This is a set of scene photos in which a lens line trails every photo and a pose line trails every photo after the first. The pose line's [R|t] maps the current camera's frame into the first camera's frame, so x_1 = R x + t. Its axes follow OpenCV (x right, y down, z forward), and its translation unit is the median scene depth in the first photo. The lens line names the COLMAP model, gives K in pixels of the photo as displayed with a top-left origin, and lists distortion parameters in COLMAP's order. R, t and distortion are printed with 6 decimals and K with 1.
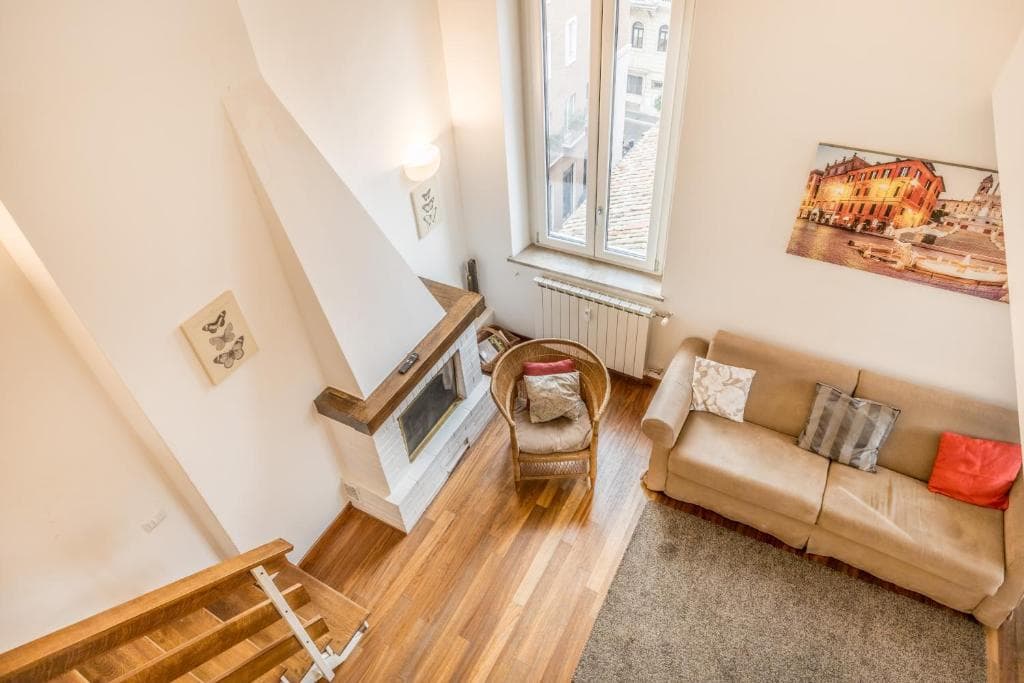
lens RADIAL K [[610.0, 0, 512.0], [0, 610.0, 341.5], [0, 0, 1]] dist [0.020569, -0.021941]
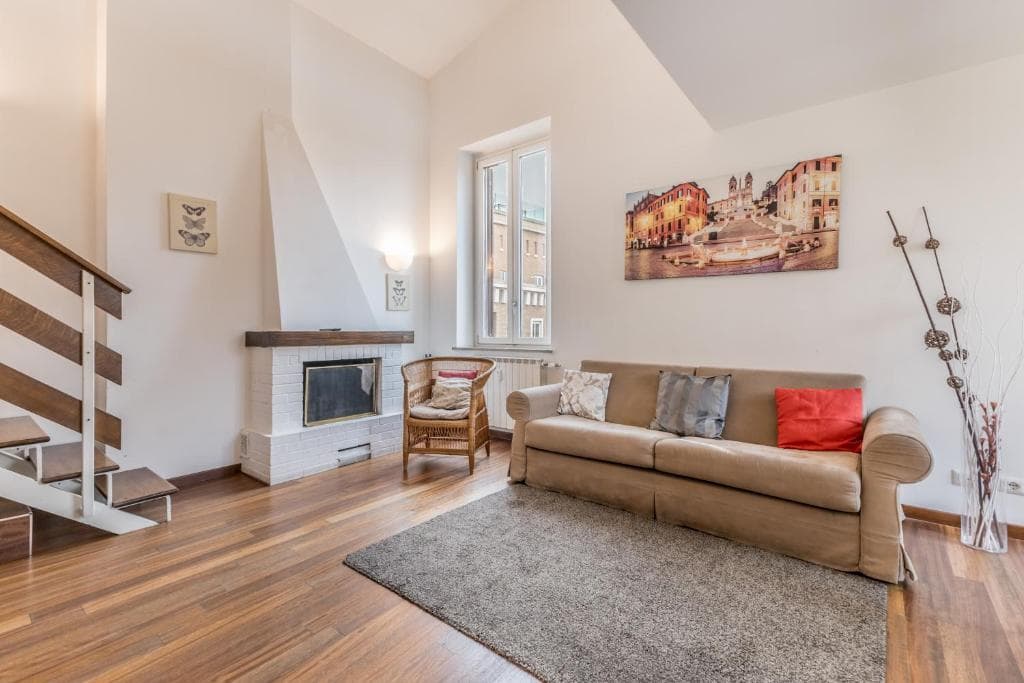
lens RADIAL K [[455.5, 0, 510.8], [0, 455.5, 332.3], [0, 0, 1]] dist [0.018889, -0.000929]
pose [[0.983751, 0.059449, -0.169409, 0.414726], [-0.156053, 0.749710, -0.643103, 0.670706], [0.088776, 0.659090, 0.746806, 0.345640]]
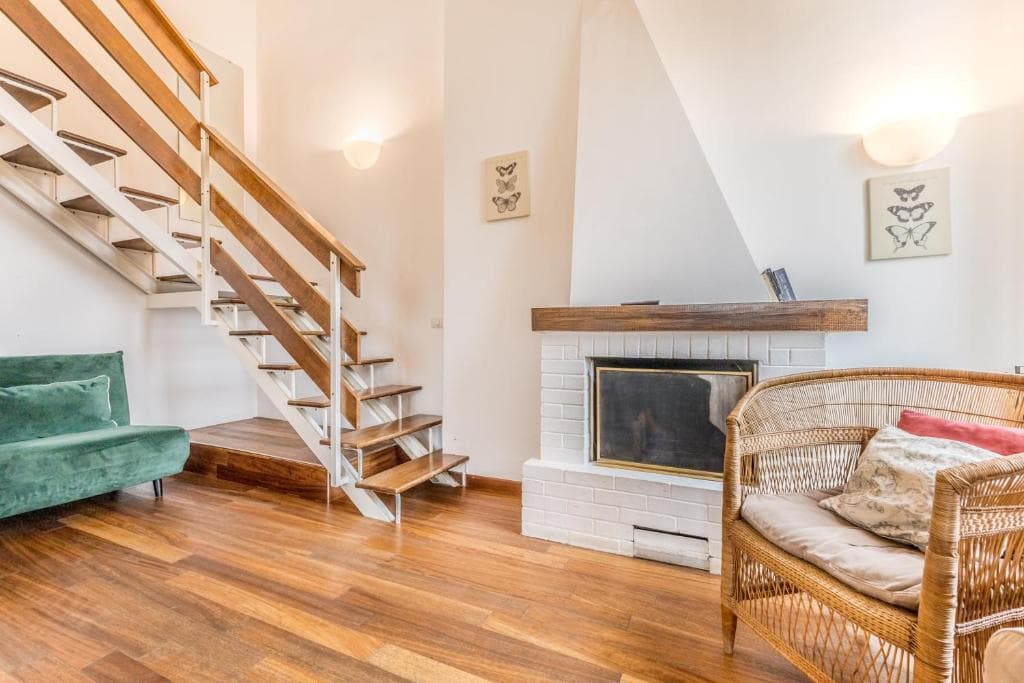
lens RADIAL K [[438.9, 0, 512.3], [0, 438.9, 335.4], [0, 0, 1]] dist [0.019384, -0.008590]
pose [[0.065907, 0.064640, -0.995730, 0.382675], [-0.665010, 0.746821, 0.004464, 0.181073], [0.743920, 0.661876, 0.092207, 0.957132]]
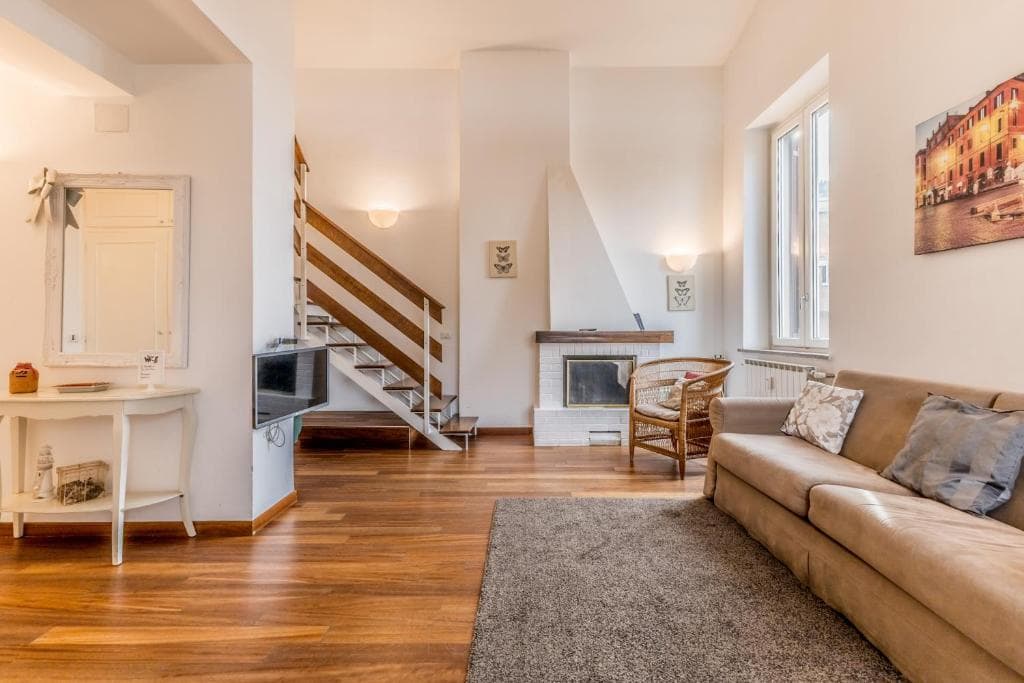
lens RADIAL K [[448.6, 0, 514.2], [0, 448.6, 327.7], [0, 0, 1]] dist [0.022626, -0.007632]
pose [[0.467250, 0.052491, -0.882566, 0.835360], [-0.605995, 0.745880, -0.276465, 0.511676], [0.643776, 0.664008, 0.380322, 0.488359]]
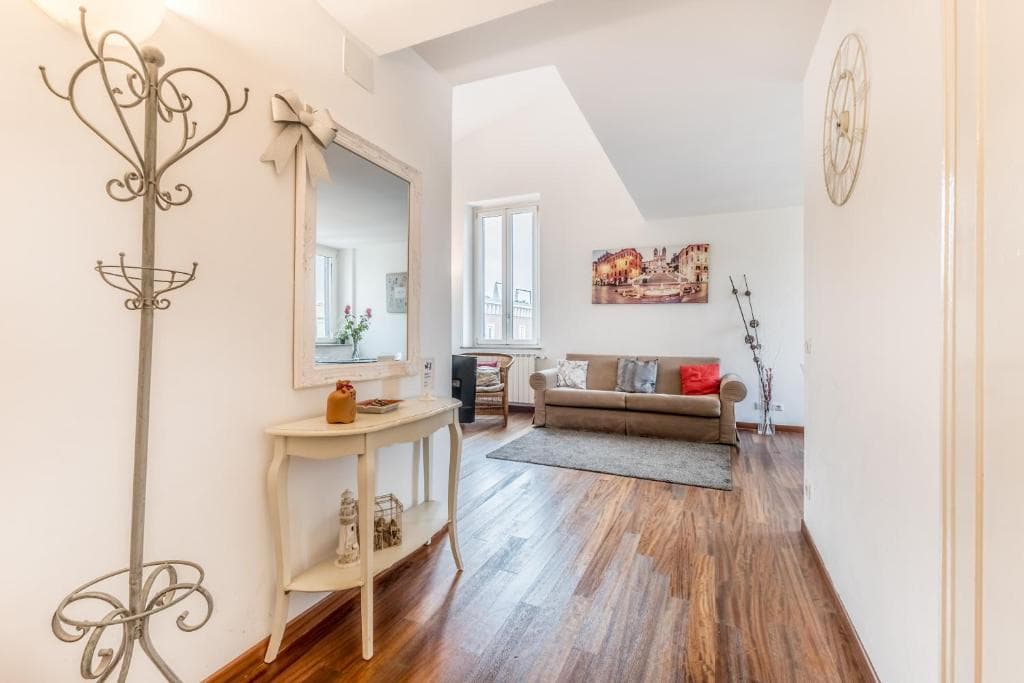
lens RADIAL K [[446.0, 0, 511.8], [0, 446.0, 337.4], [0, 0, 1]] dist [-0.000710, -0.000076]
pose [[0.995332, 0.060261, 0.075385, 0.064806], [0.004414, 0.751865, -0.659302, 1.061480], [-0.096410, 0.656558, 0.748089, -0.067746]]
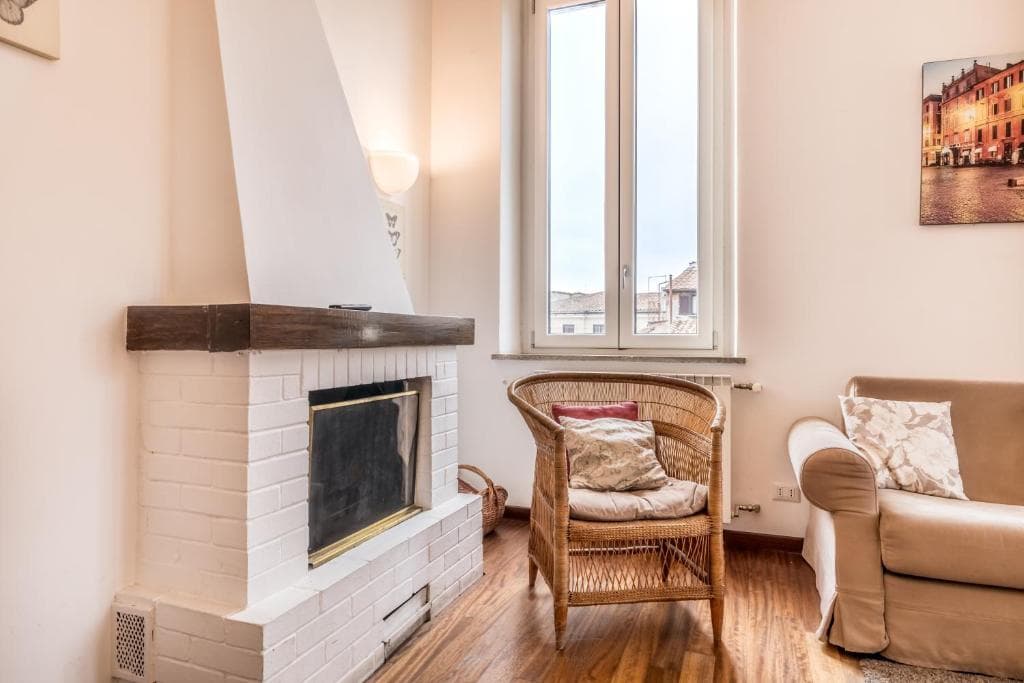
lens RADIAL K [[626.8, 0, 507.7], [0, 626.8, 332.1], [0, 0, 1]] dist [-0.002511, -0.004232]
pose [[0.989720, 0.064996, 0.127396, -0.115625], [0.037020, 0.743979, -0.667176, 0.447607], [-0.138144, 0.665034, 0.733925, 0.679356]]
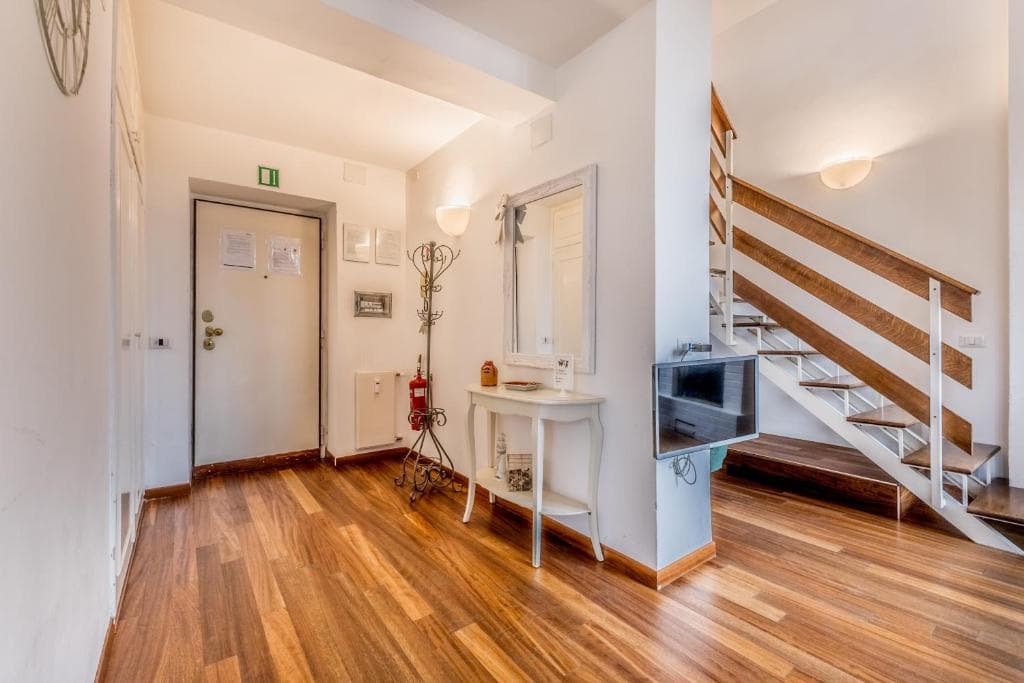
lens RADIAL K [[438.9, 0, 512.3], [0, 438.9, 335.4], [0, 0, 1]] dist [0.019384, -0.008590]
pose [[-0.414864, 0.060886, -0.907844, 0.595073], [-0.583654, 0.747629, 0.316858, 0.499968], [0.698023, 0.661320, -0.274627, 0.524073]]
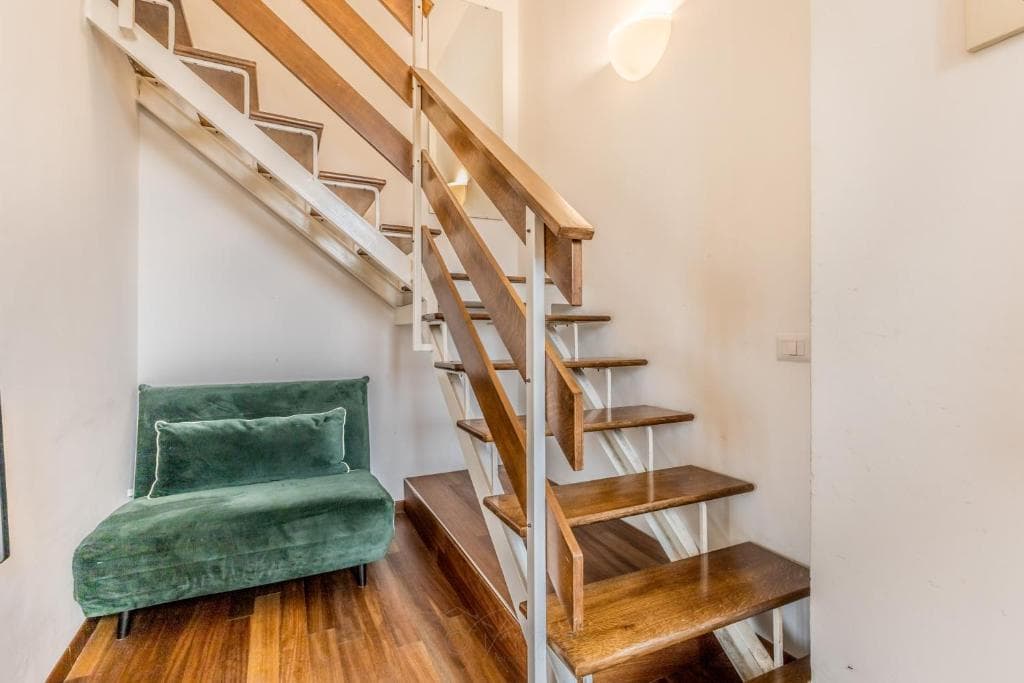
lens RADIAL K [[474.2, 0, 508.9], [0, 474.2, 328.7], [0, 0, 1]] dist [0.003036, -0.008320]
pose [[-0.584578, 0.057485, -0.809298, -0.035506], [-0.507772, 0.752065, 0.420198, 0.205026], [0.632800, 0.656577, -0.410451, 0.909724]]
